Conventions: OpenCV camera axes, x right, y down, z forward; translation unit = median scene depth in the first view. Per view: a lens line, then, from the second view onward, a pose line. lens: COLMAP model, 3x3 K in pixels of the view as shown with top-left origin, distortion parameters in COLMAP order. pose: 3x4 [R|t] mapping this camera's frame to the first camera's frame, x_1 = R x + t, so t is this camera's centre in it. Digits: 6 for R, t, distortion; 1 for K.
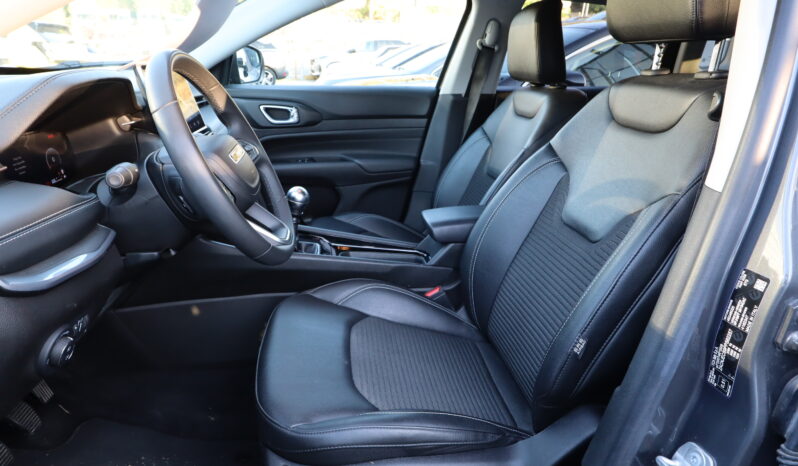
lens RADIAL K [[494.1, 0, 395.1], [0, 494.1, 234.2], [0, 0, 1]] dist [-0.002031, -0.000813]
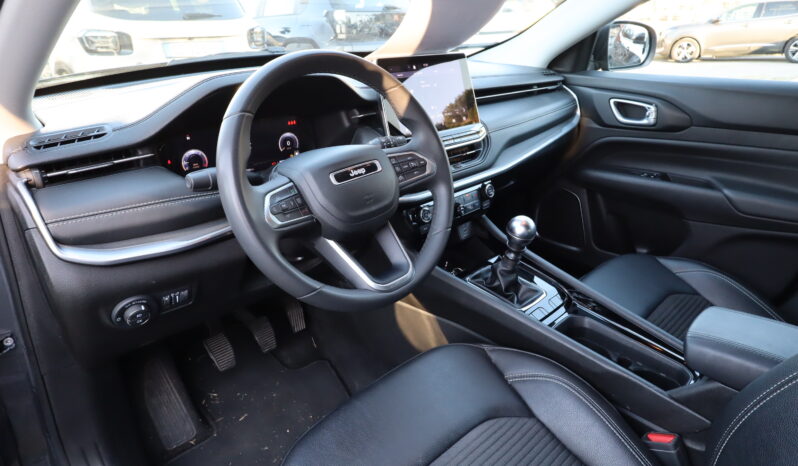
lens RADIAL K [[494.1, 0, 395.1], [0, 494.1, 232.9], [0, 0, 1]] dist [-0.002031, -0.000813]
pose [[0.605117, 0.290324, -0.741313, 0.174635], [-0.246982, 0.953655, 0.171879, -0.101934], [0.756857, 0.079084, 0.648778, 0.223947]]
